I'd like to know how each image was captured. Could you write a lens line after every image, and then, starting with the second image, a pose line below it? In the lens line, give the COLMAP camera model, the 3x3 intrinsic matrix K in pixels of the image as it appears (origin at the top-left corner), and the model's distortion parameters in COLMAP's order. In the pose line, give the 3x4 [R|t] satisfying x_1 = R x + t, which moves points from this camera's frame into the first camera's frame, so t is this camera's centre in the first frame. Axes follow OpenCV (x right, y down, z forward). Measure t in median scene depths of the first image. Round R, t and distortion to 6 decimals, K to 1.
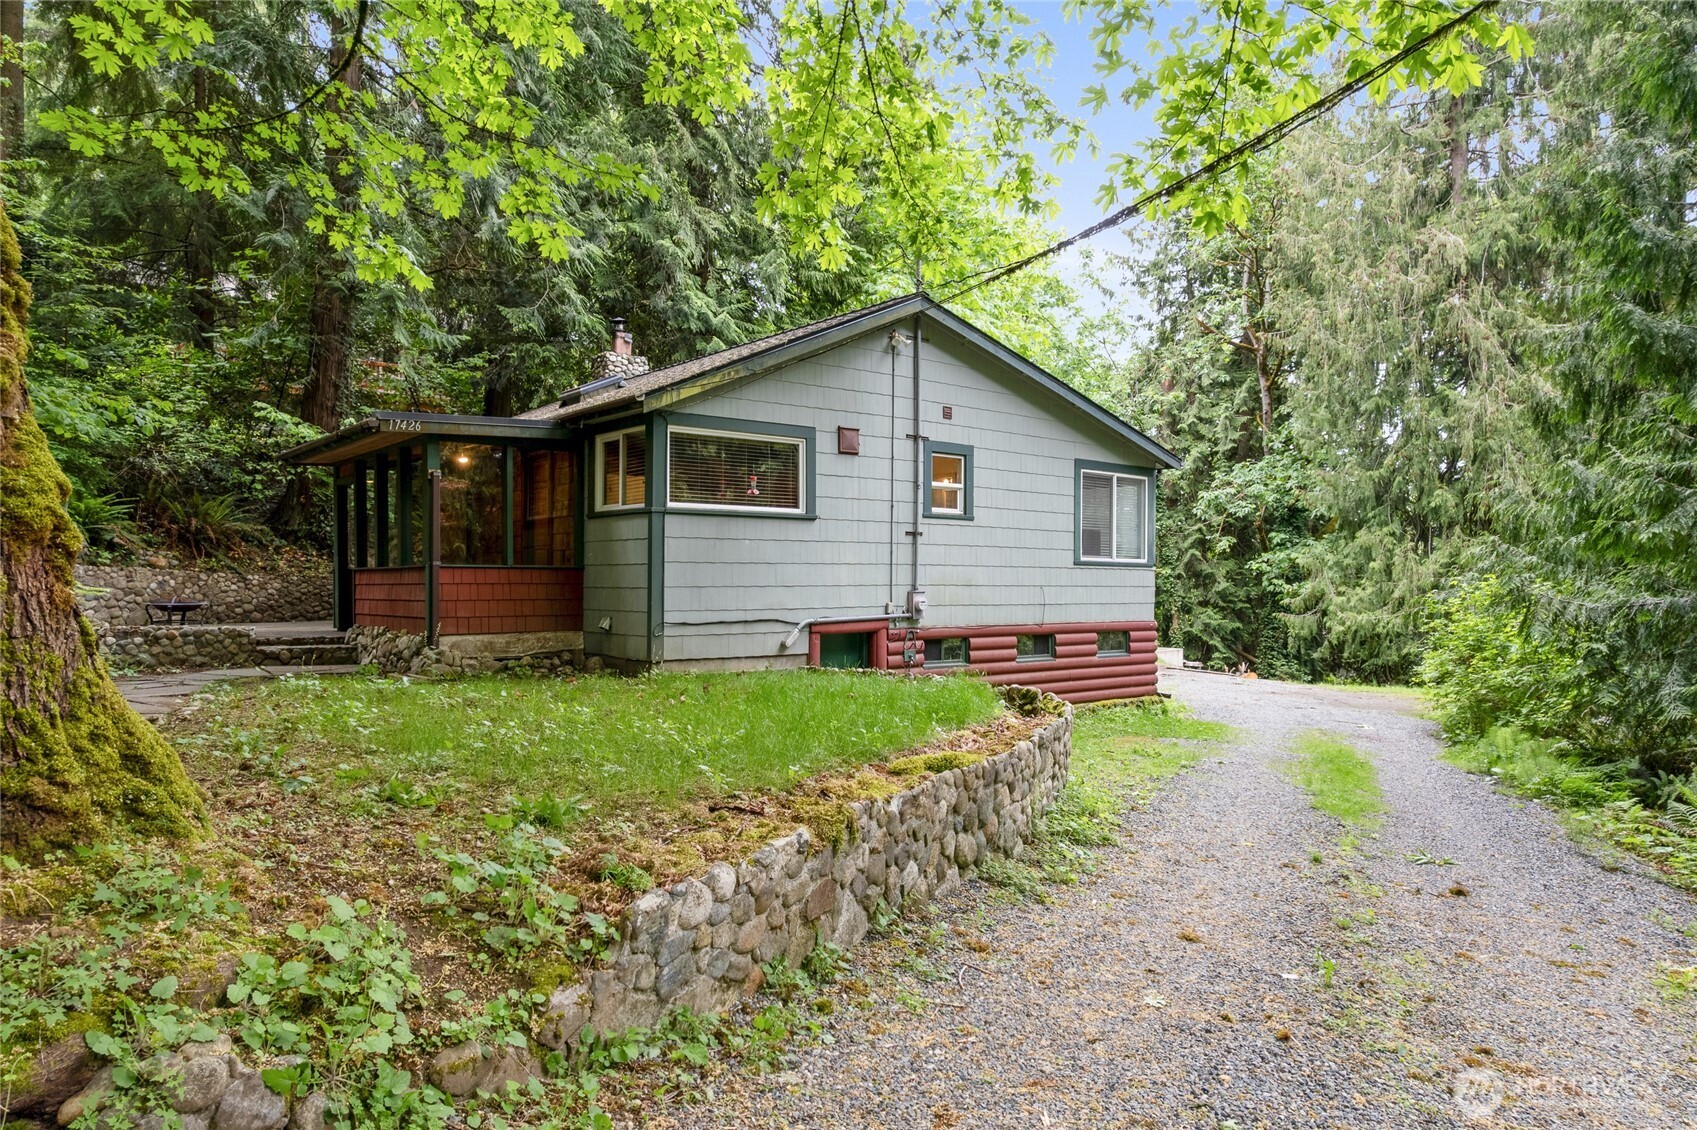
lens RADIAL K [[1041.8, 0, 849.6], [0, 1041.8, 593.7], [0, 0, 1]] dist [-0.041301, 0.003334]
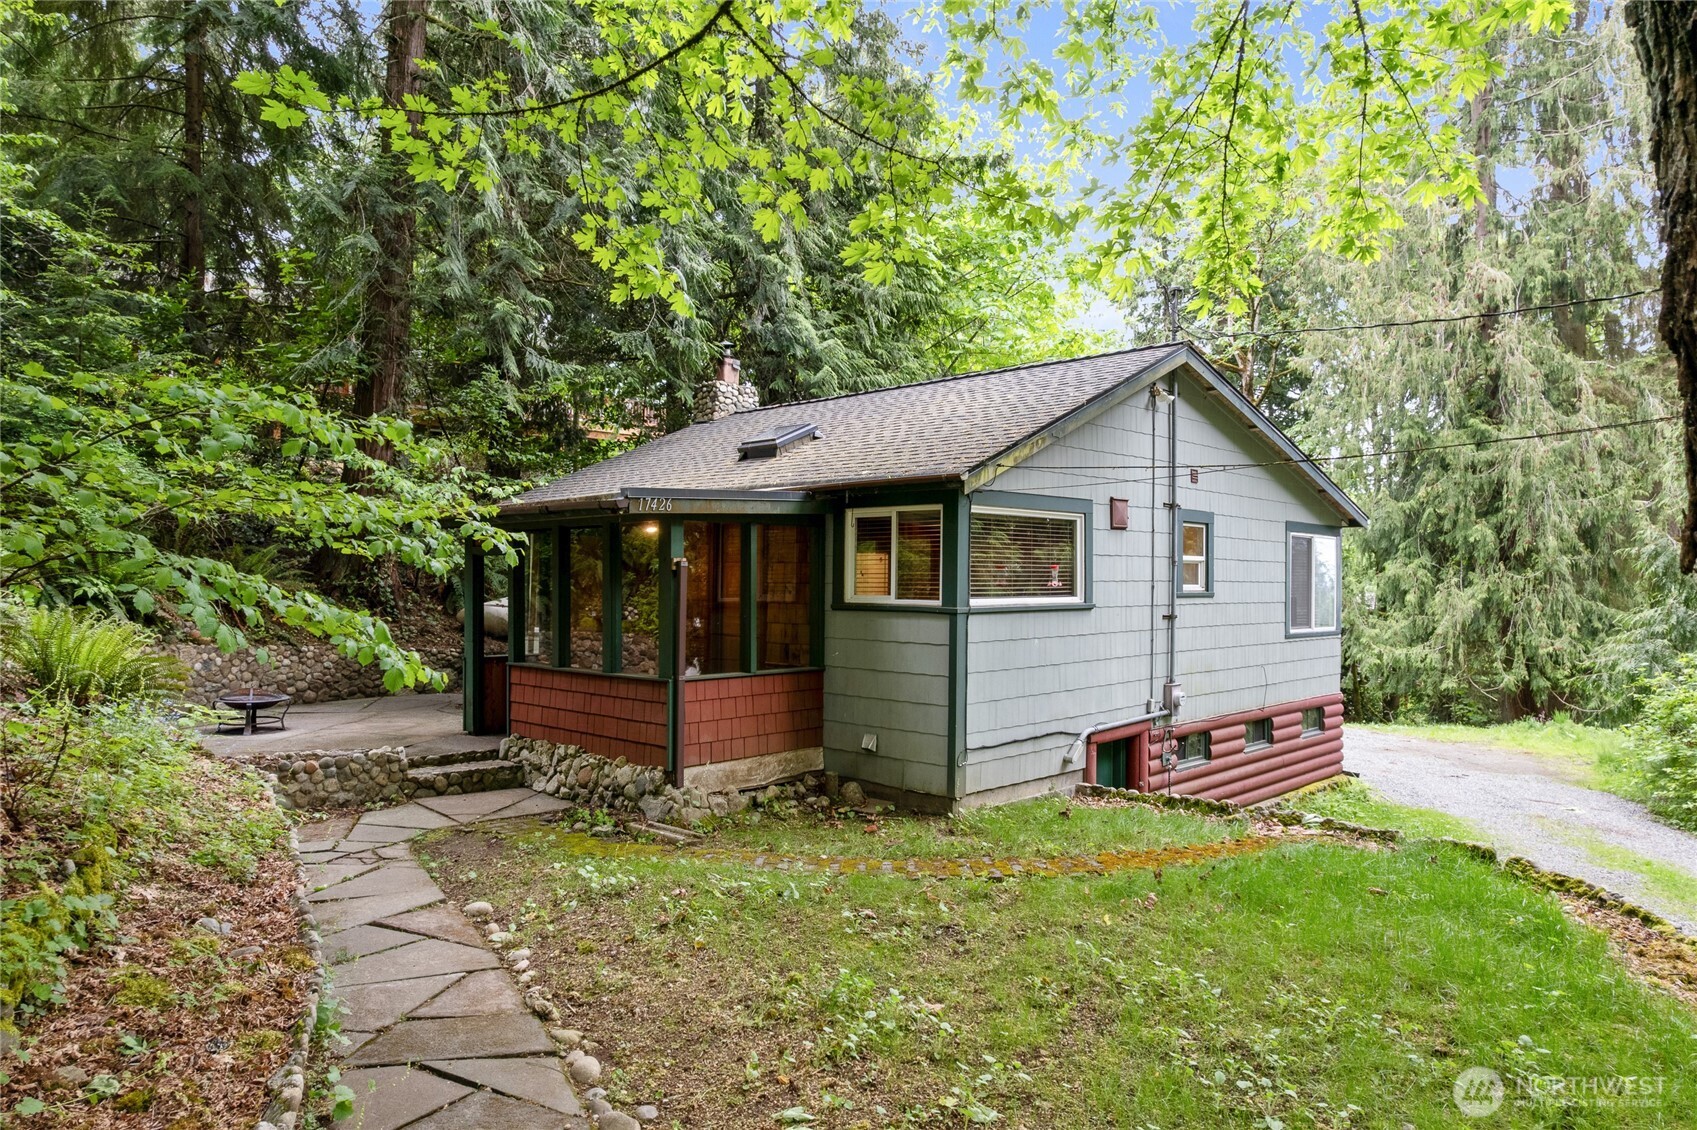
lens RADIAL K [[1051.2, 0, 848.5], [0, 1051.2, 565.0], [0, 0, 1]] dist [-0.042402, -0.000373]
pose [[0.994879, 0.005144, 0.100938, -0.295222], [-0.002536, 0.999660, -0.025951, -0.078539], [-0.101037, 0.025562, 0.994554, 0.161594]]
